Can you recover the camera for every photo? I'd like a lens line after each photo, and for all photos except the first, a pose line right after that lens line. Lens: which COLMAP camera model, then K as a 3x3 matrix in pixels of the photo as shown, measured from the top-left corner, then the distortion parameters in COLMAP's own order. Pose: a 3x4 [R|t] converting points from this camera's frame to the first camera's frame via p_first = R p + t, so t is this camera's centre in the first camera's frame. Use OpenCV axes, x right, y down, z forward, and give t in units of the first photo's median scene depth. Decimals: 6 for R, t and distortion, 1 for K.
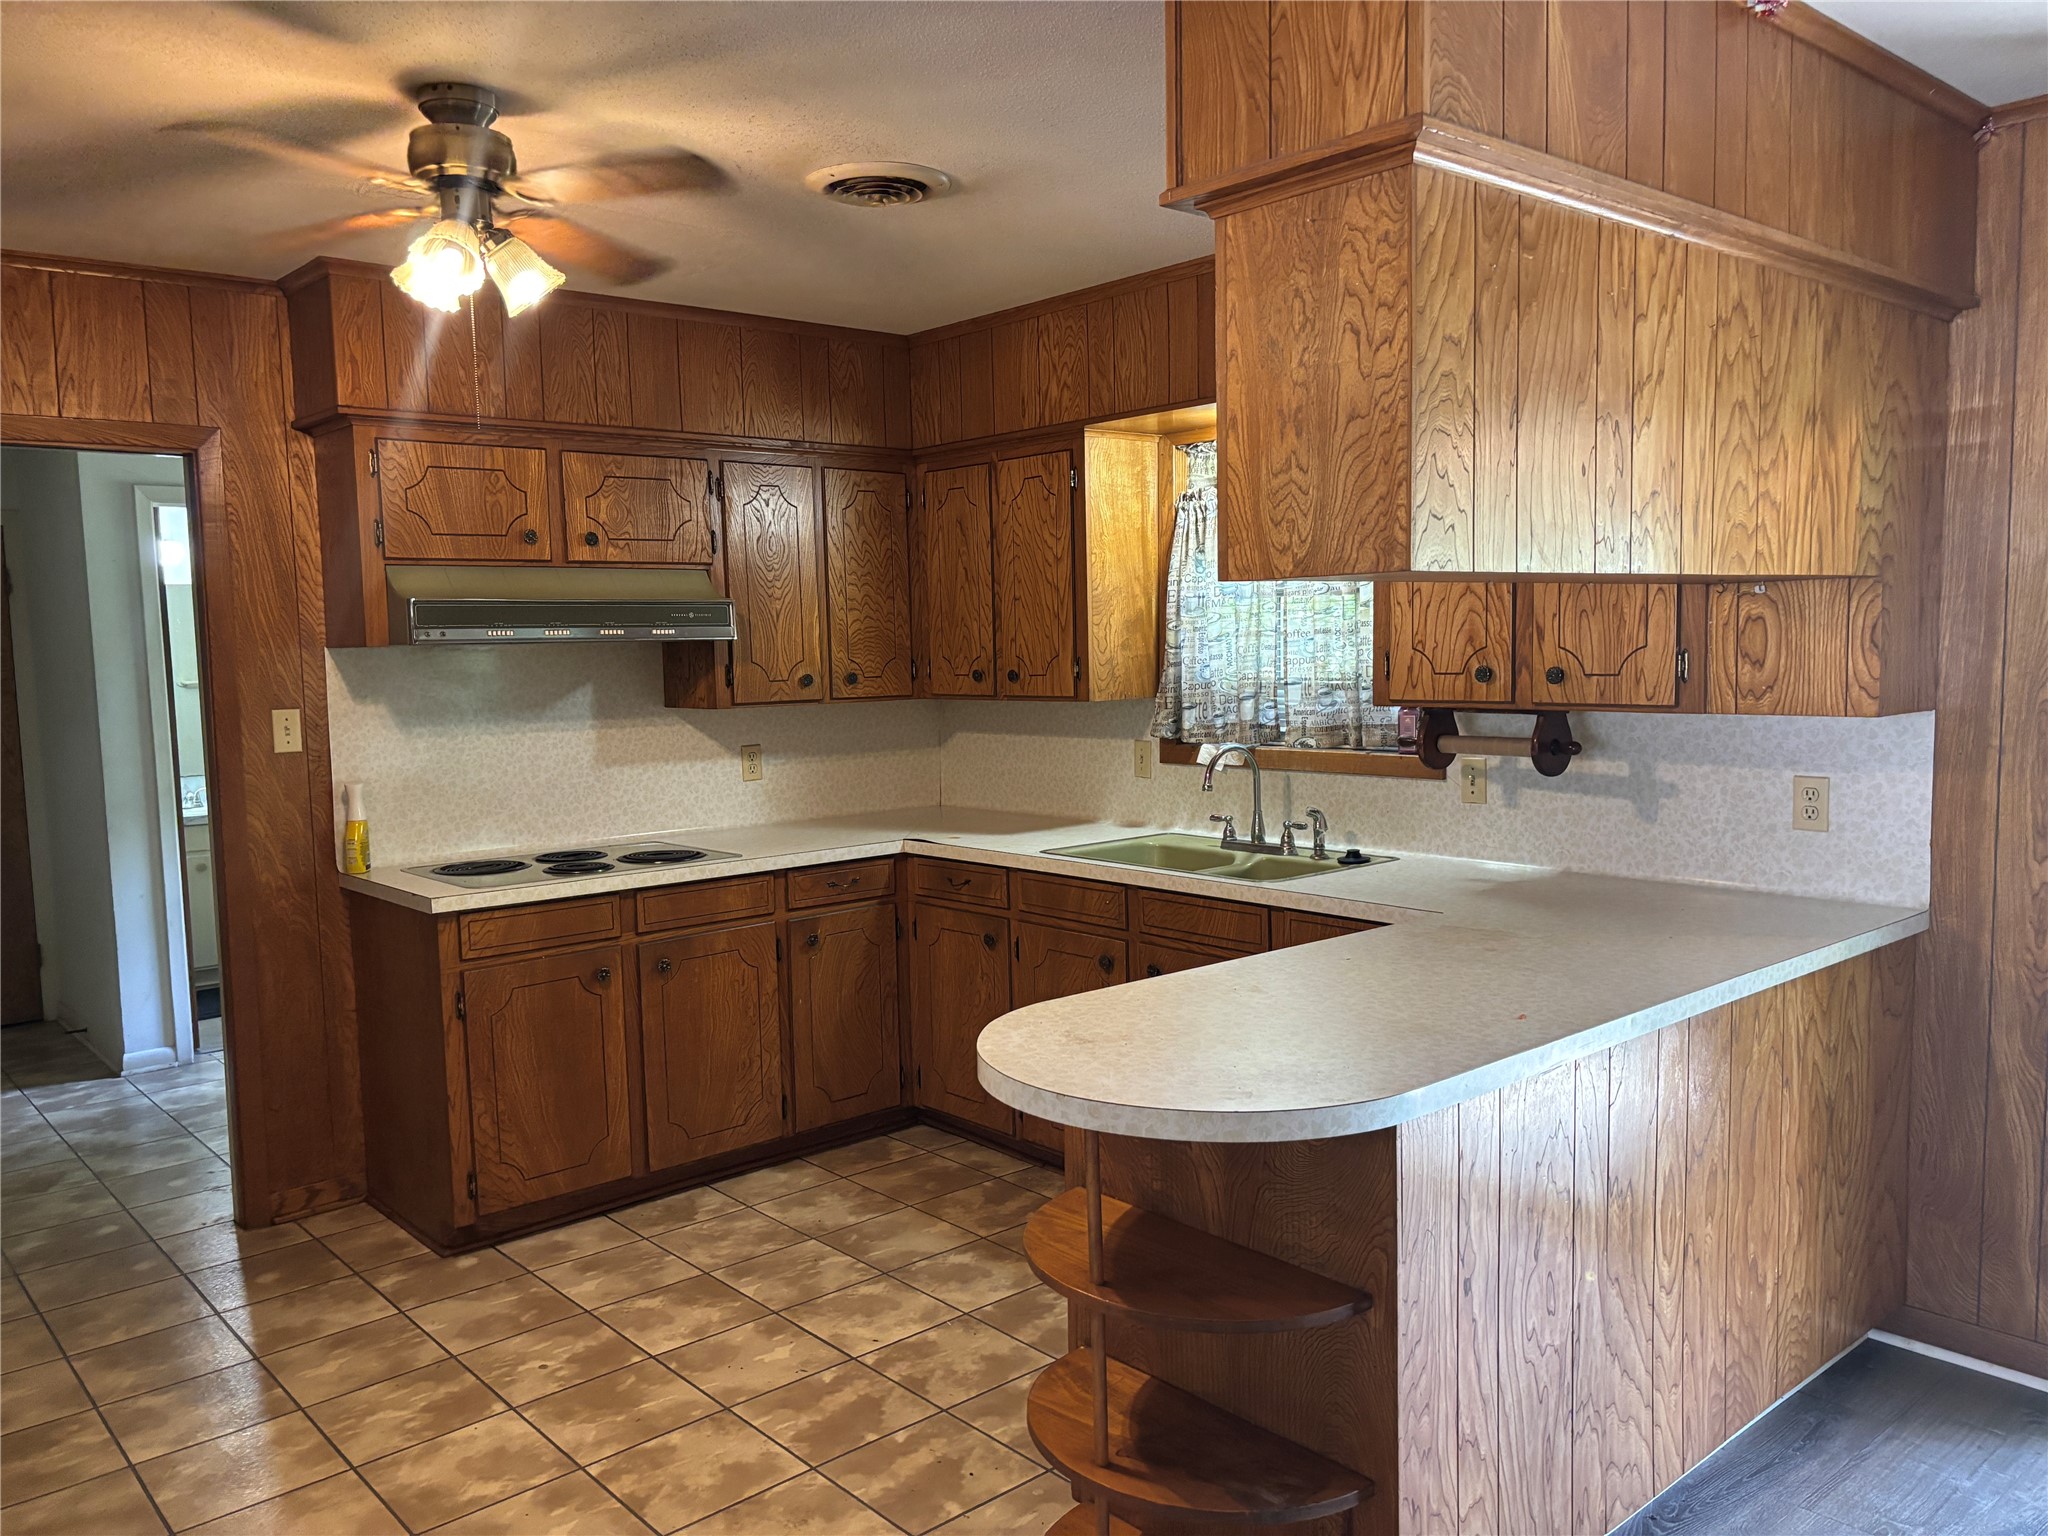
lens RADIAL K [[1539.7, 0, 1024.0], [0, 1539.7, 768.0], [0, 0, 1]] dist [0.039597, 0.000913]
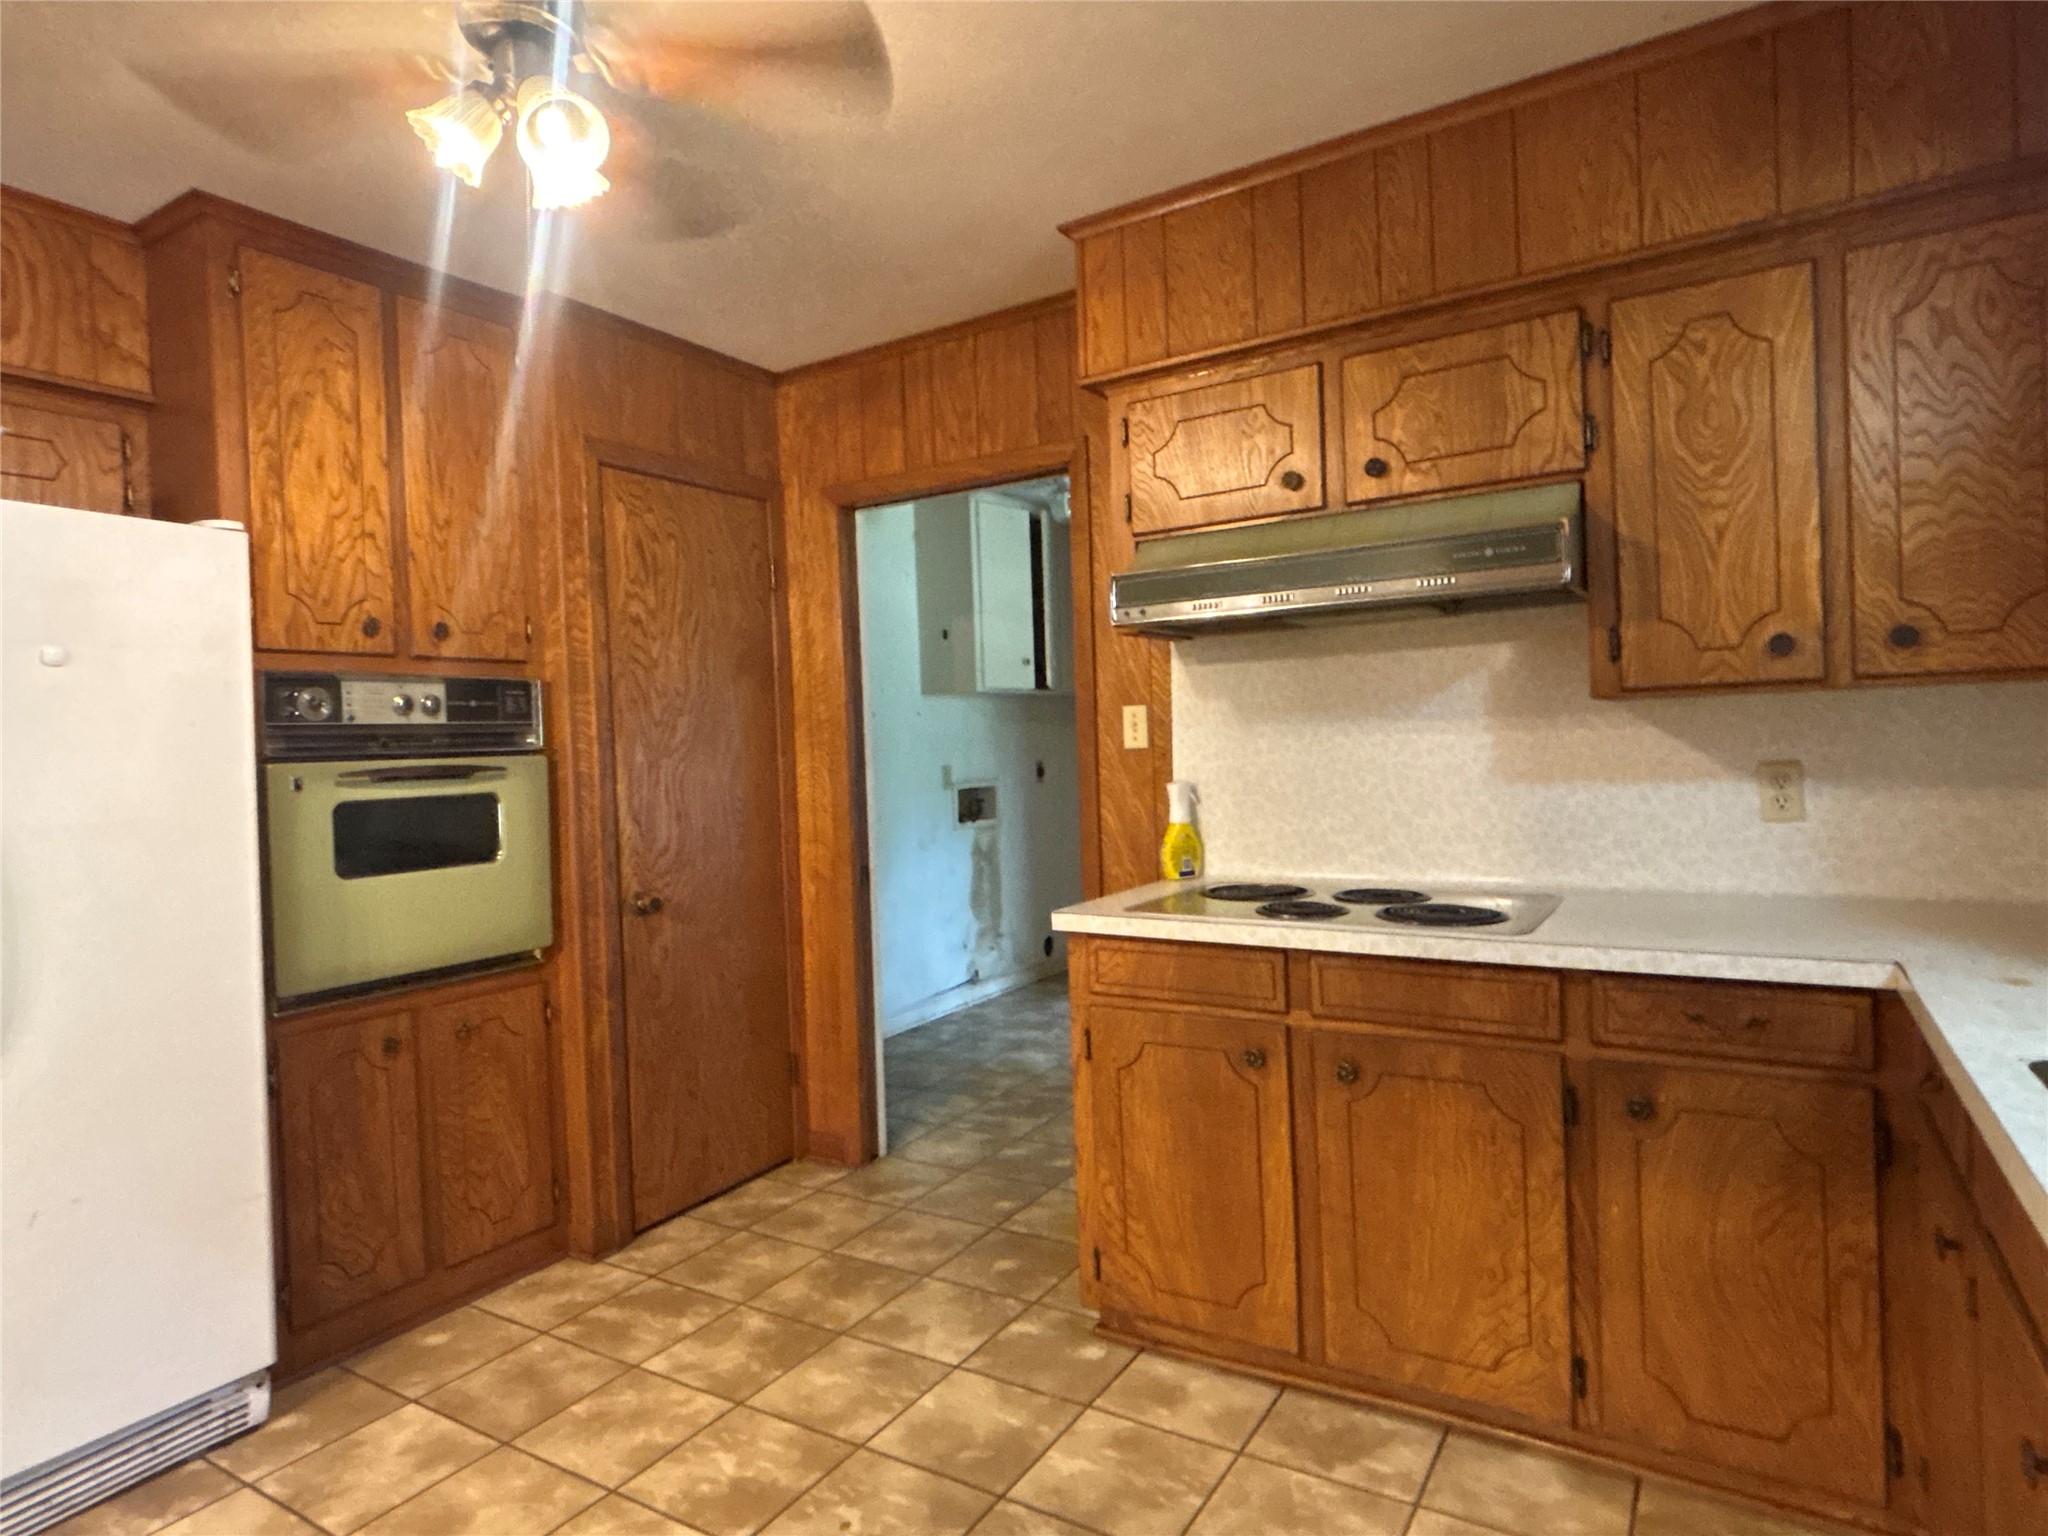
lens RADIAL K [[1165.7, 0, 1023.5], [0, 1165.7, 759.2], [0, 0, 1]] dist [0.003600, -0.000338]
pose [[0.294086, 0.021416, -0.955539, 0.203488], [-0.050494, 0.998701, 0.006843, -0.004715], [0.954444, 0.046237, 0.294786, 0.681862]]
